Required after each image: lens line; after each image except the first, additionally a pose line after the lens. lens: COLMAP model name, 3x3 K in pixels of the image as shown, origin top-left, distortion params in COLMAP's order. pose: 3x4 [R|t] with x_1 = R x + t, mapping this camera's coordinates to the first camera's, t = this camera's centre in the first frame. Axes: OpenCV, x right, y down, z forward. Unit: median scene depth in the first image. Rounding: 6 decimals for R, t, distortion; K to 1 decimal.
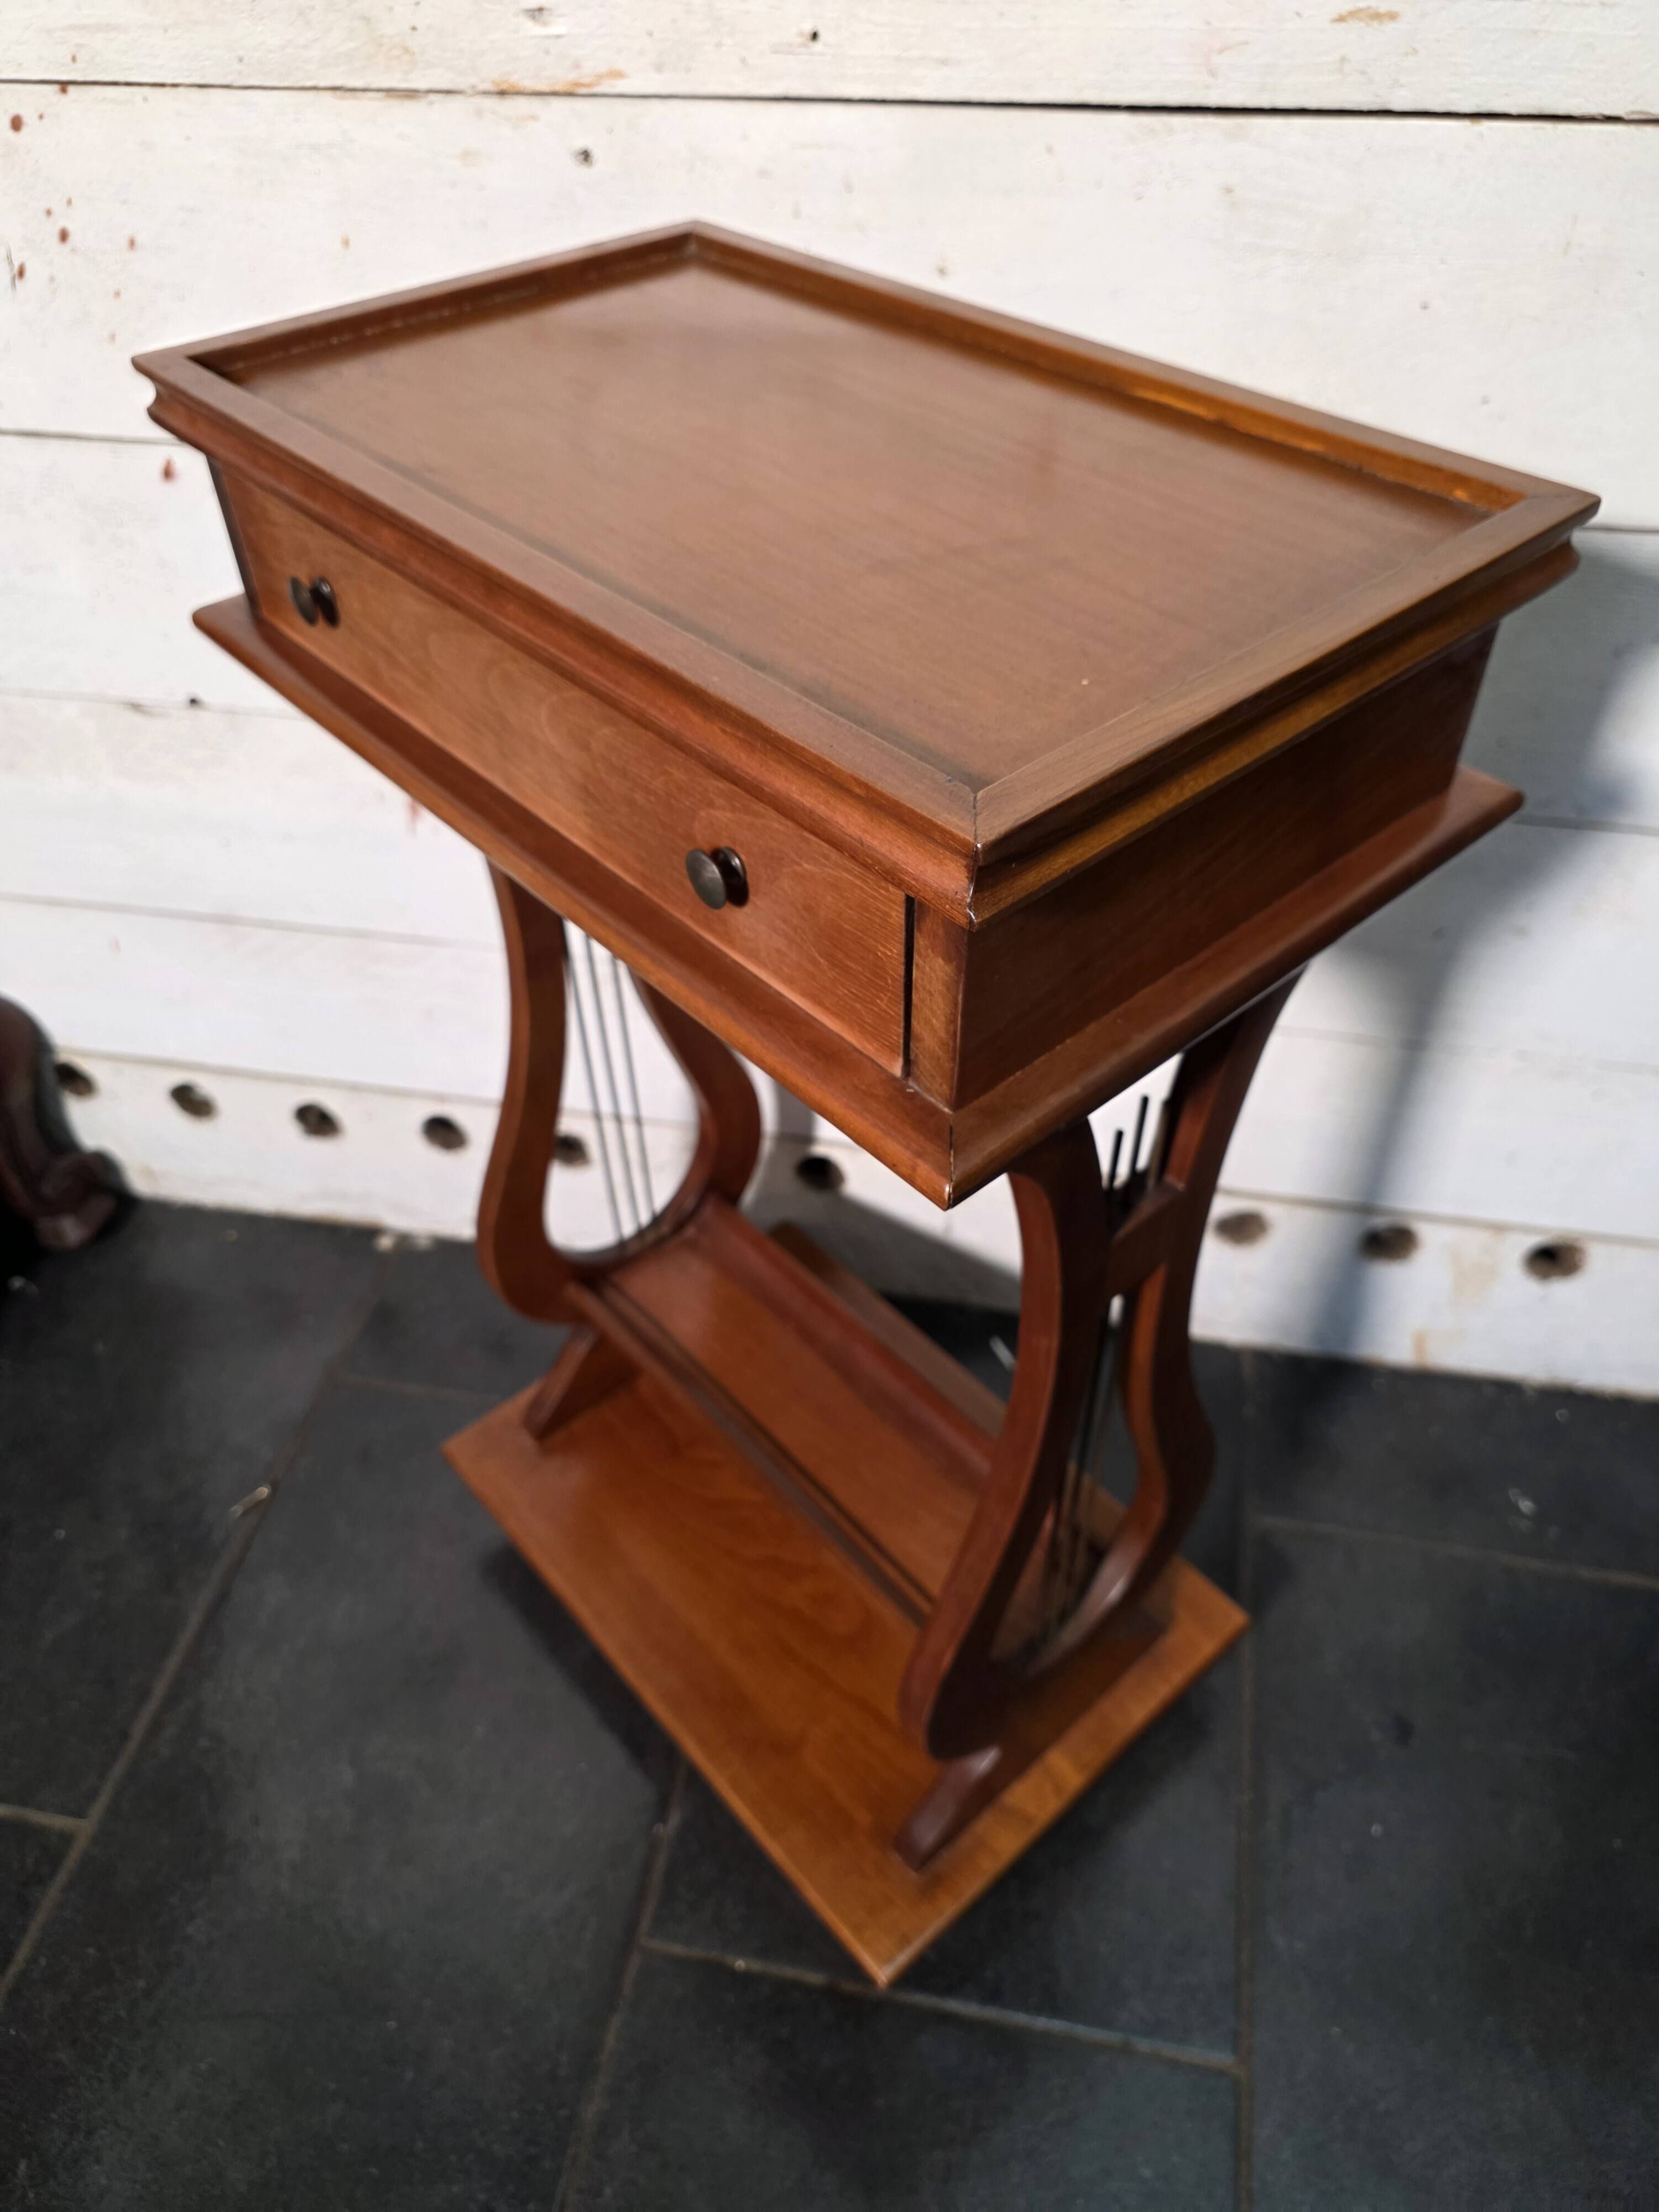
lens RADIAL K [[1574.3, 0, 847.3], [0, 1574.3, 1115.9], [0, 0, 1]] dist [-0.008617, 0.000840]
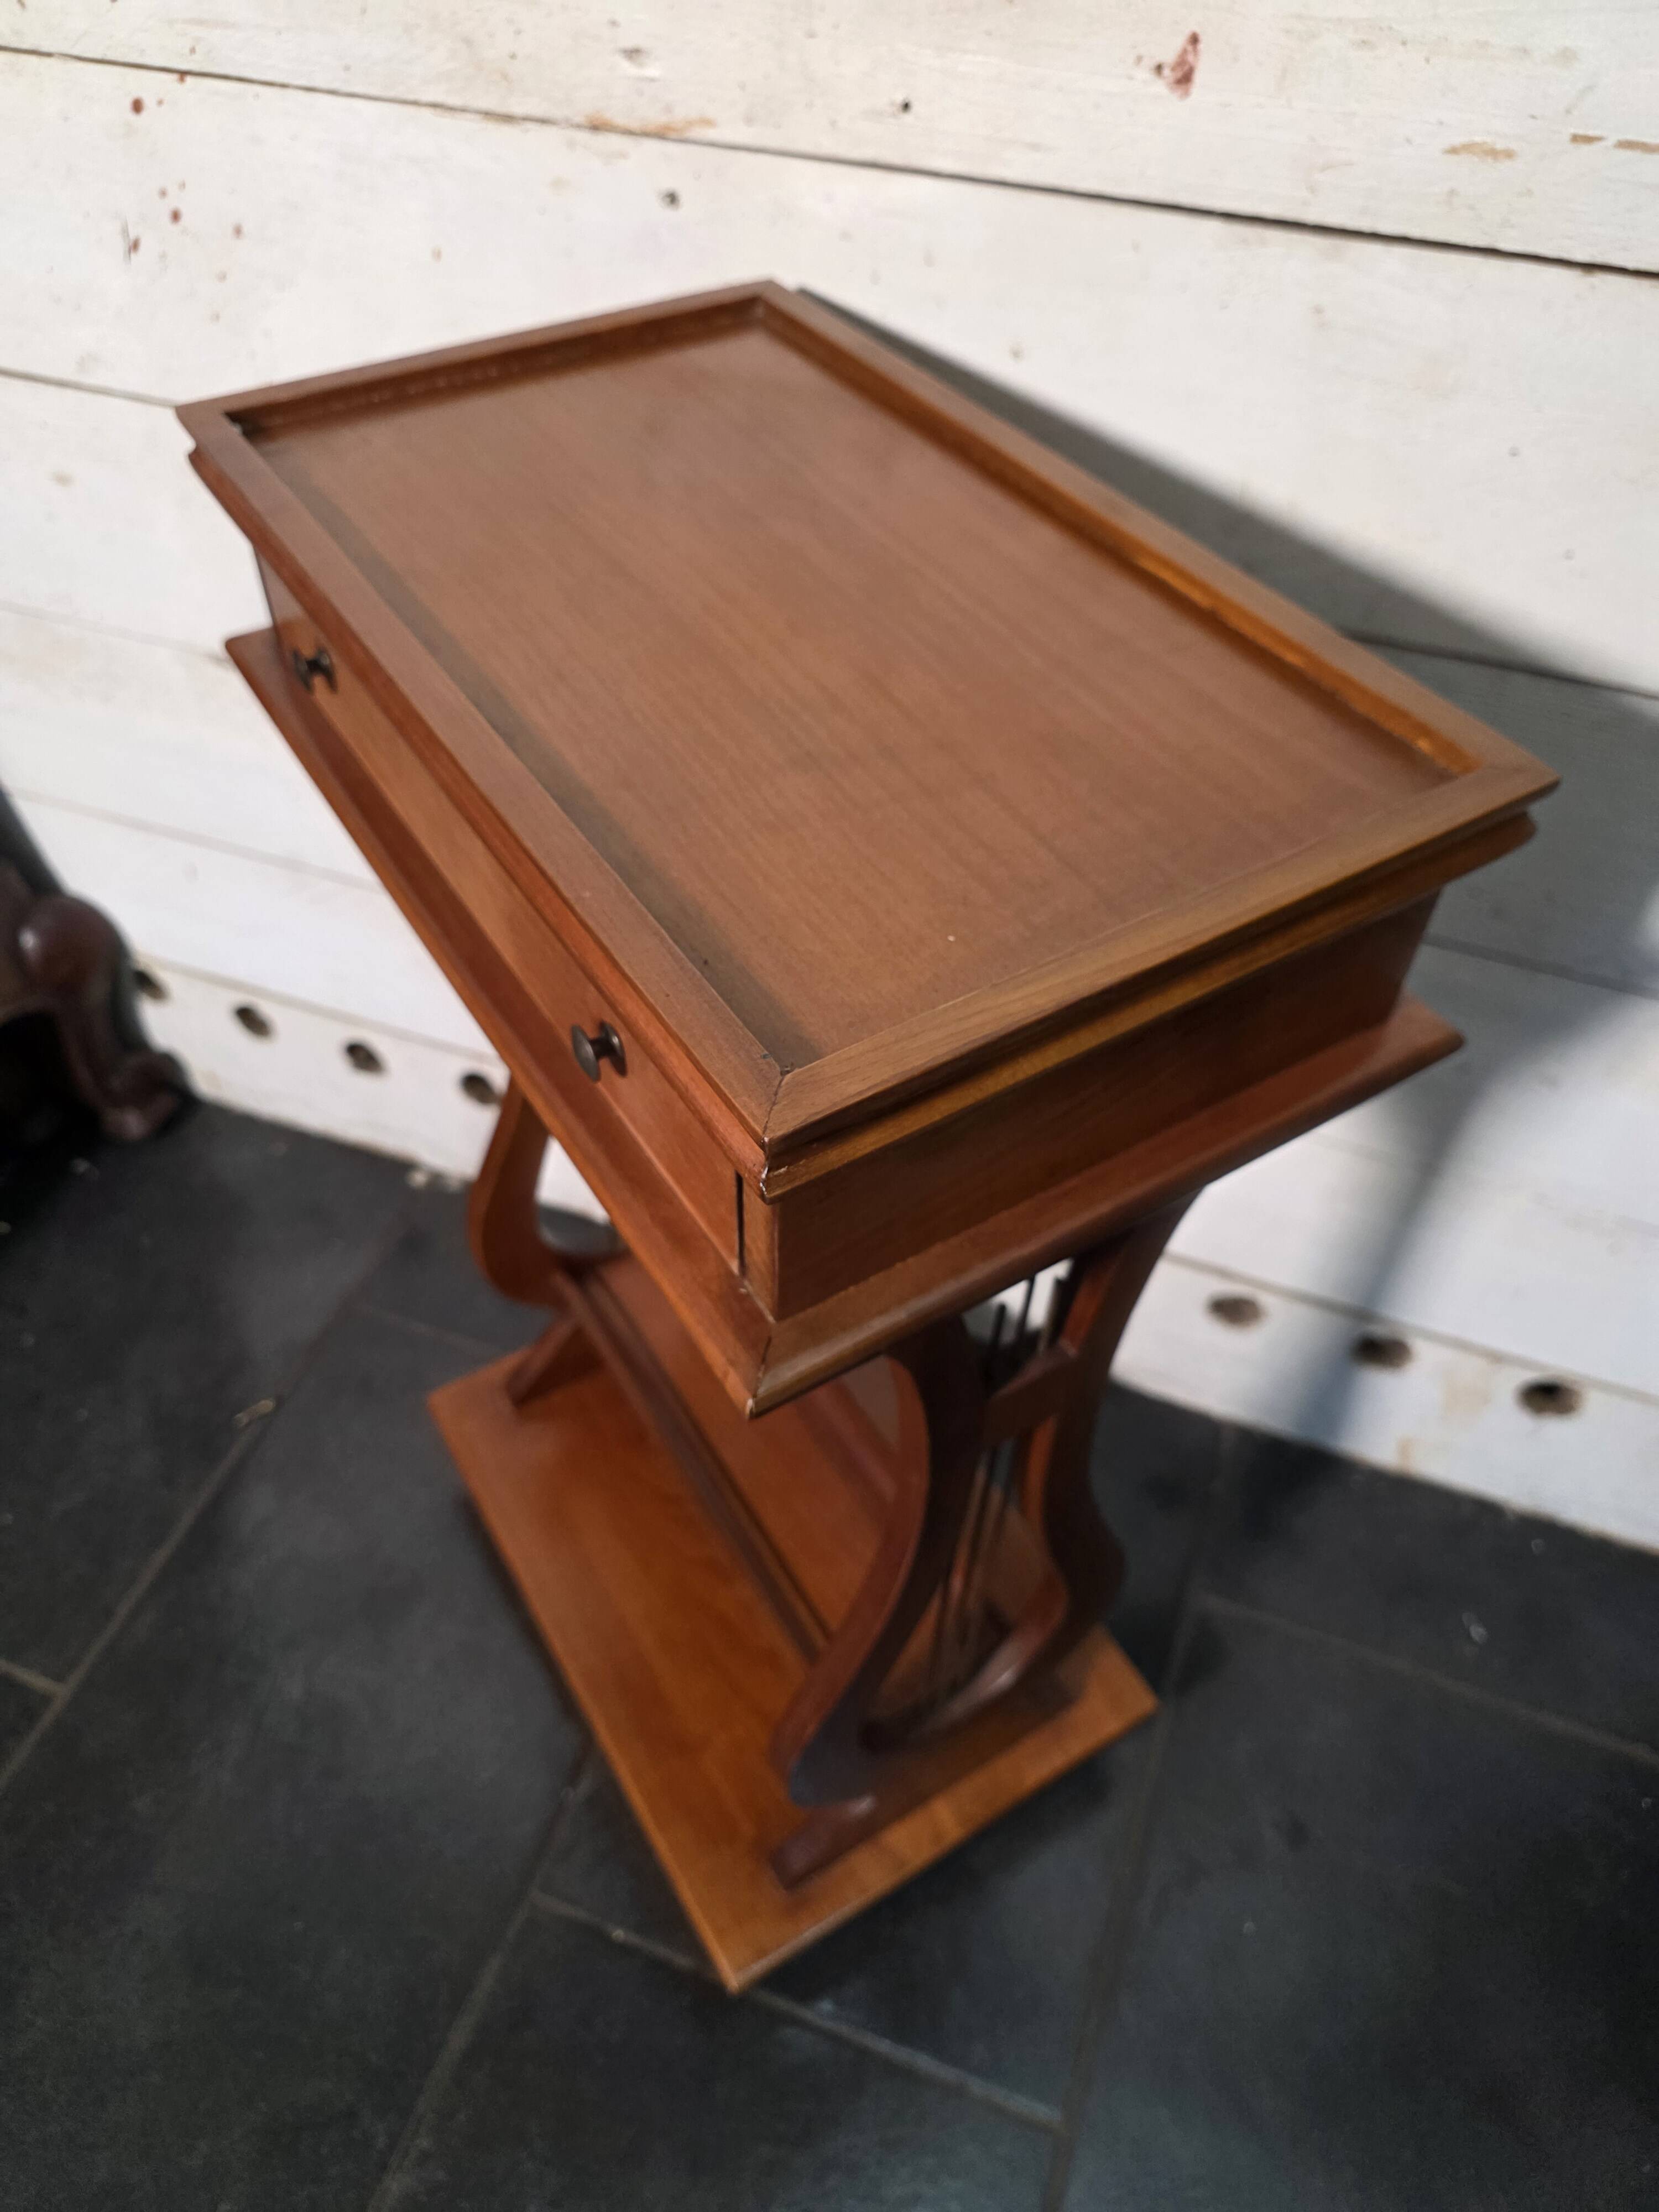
lens RADIAL K [[1579.2, 0, 807.4], [0, 1579.2, 1144.3], [0, 0, 1]] dist [-0.010959, -0.002519]
pose [[0.984129, 0.149513, -0.095585, 0.091421], [-0.141359, 0.986122, 0.087070, -0.114377], [0.107277, -0.072176, 0.991606, -0.009991]]
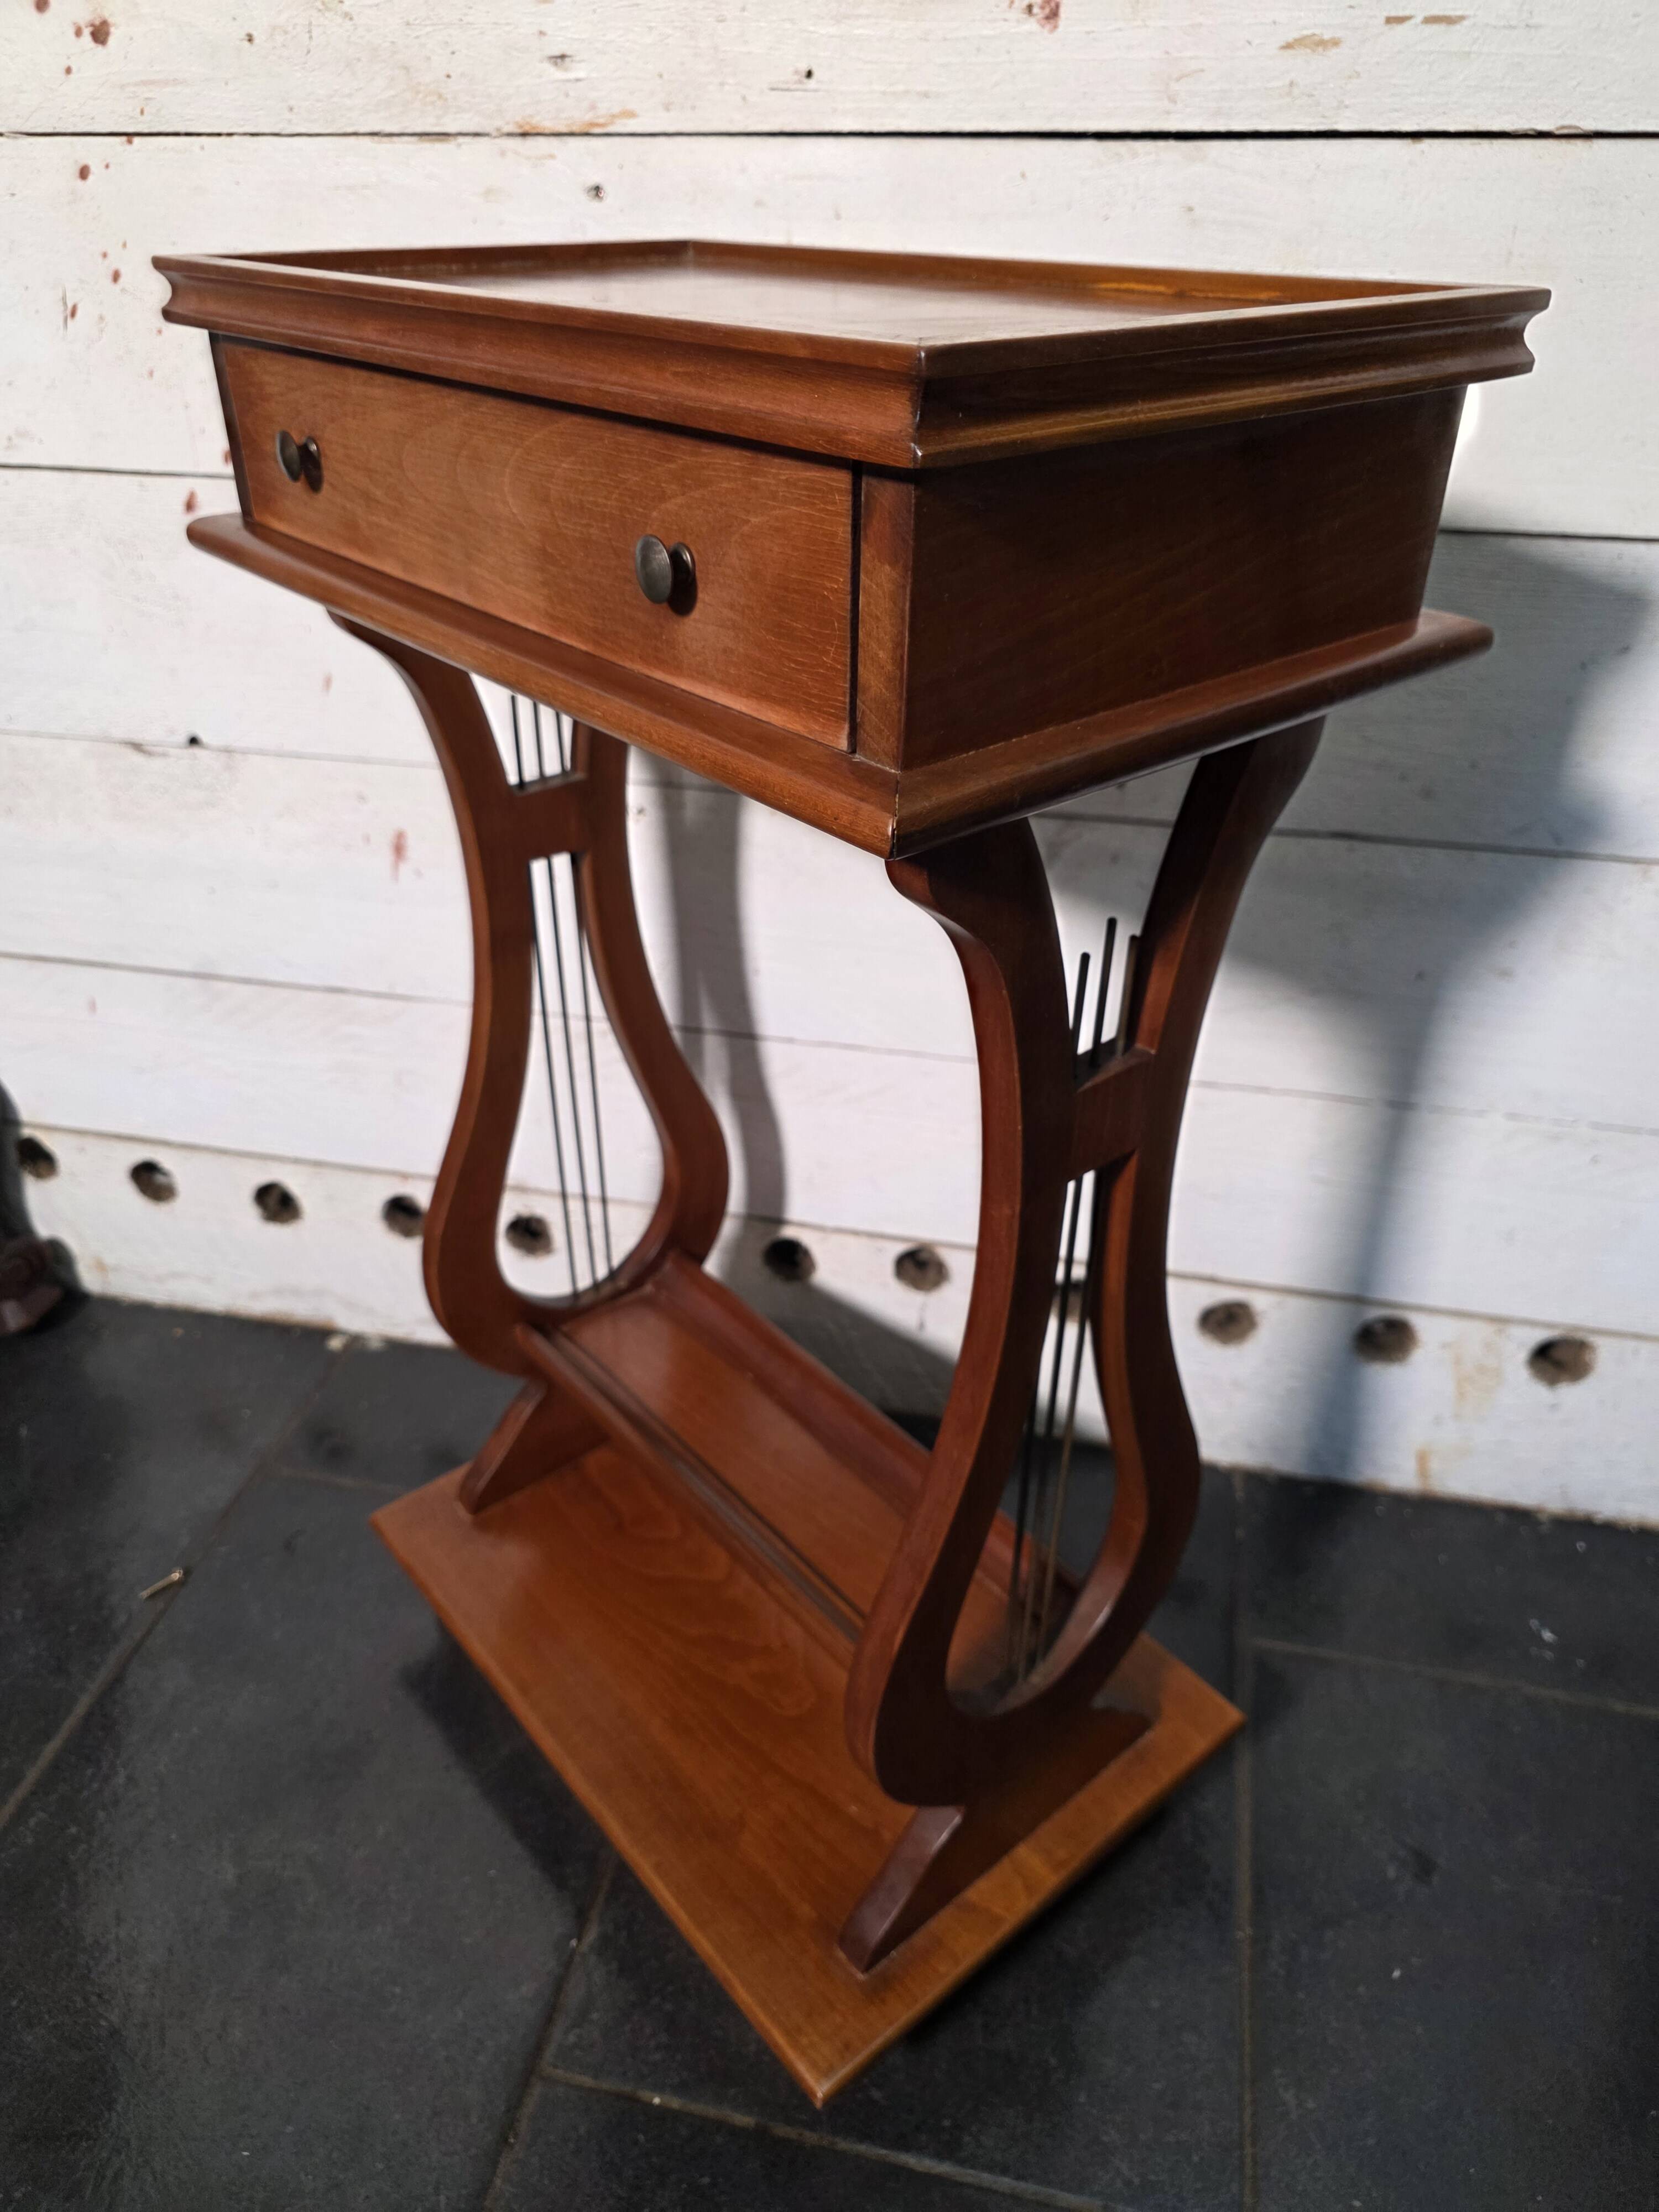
lens RADIAL K [[1561.8, 0, 821.2], [0, 1561.8, 1114.9], [0, 0, 1]] dist [-0.004254, -0.002043]
pose [[0.999462, 0.028979, -0.015392, 0.021752], [-0.031510, 0.978503, -0.203812, 0.211348], [0.009155, 0.204187, 0.978889, 0.067737]]
